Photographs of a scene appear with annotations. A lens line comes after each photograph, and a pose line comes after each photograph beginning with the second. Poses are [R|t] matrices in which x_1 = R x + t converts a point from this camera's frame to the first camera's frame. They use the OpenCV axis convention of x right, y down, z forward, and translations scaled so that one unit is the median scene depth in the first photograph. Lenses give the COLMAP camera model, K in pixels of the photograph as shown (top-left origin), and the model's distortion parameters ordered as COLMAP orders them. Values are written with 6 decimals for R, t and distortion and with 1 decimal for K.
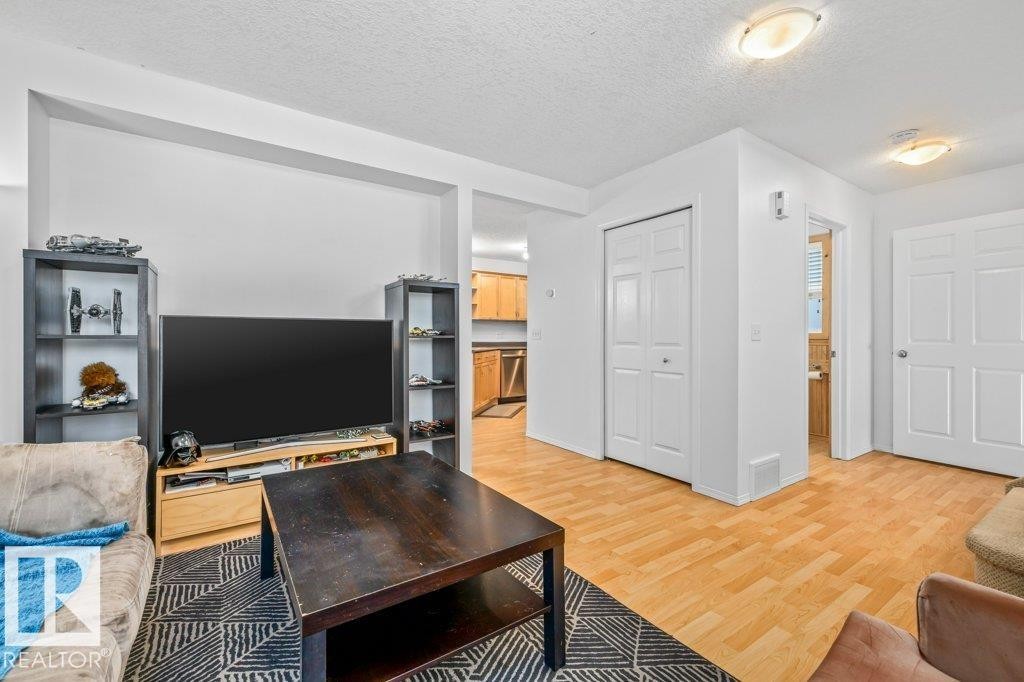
lens RADIAL K [[431.0, 0, 513.1], [0, 431.0, 330.9], [0, 0, 1]] dist [-0.000354, -0.000051]
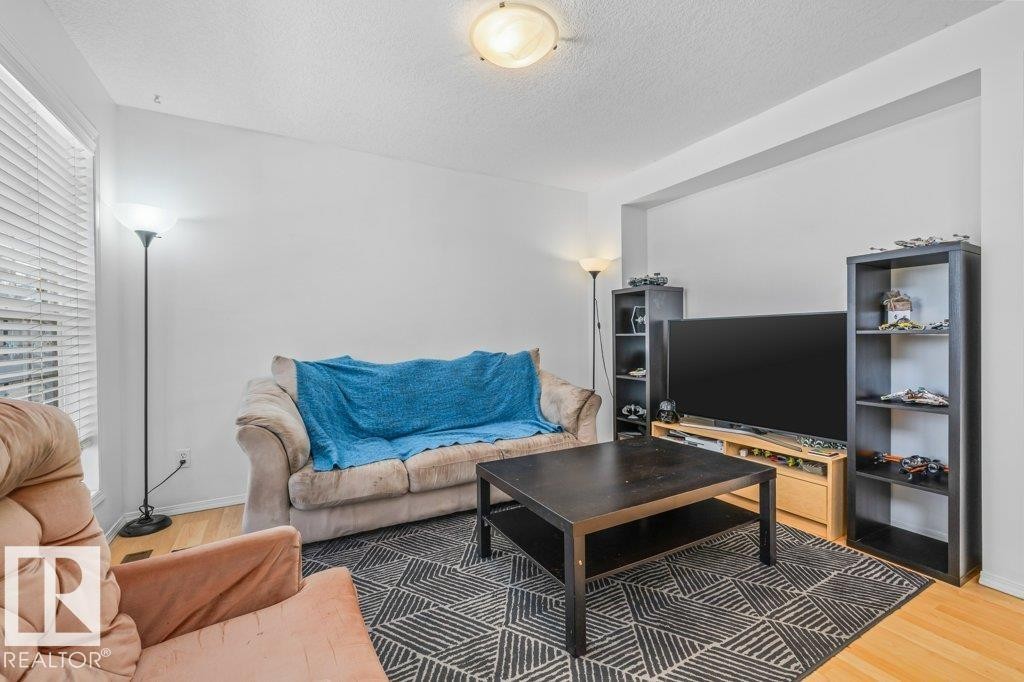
lens RADIAL K [[431.0, 0, 513.1], [0, 431.0, 330.9], [0, 0, 1]] dist [-0.000354, -0.000051]
pose [[-0.089674, -0.000581, -0.995971, 0.517099], [0.030109, 0.999541, -0.003294, -0.008935], [0.995516, -0.030283, -0.089615, 0.412619]]
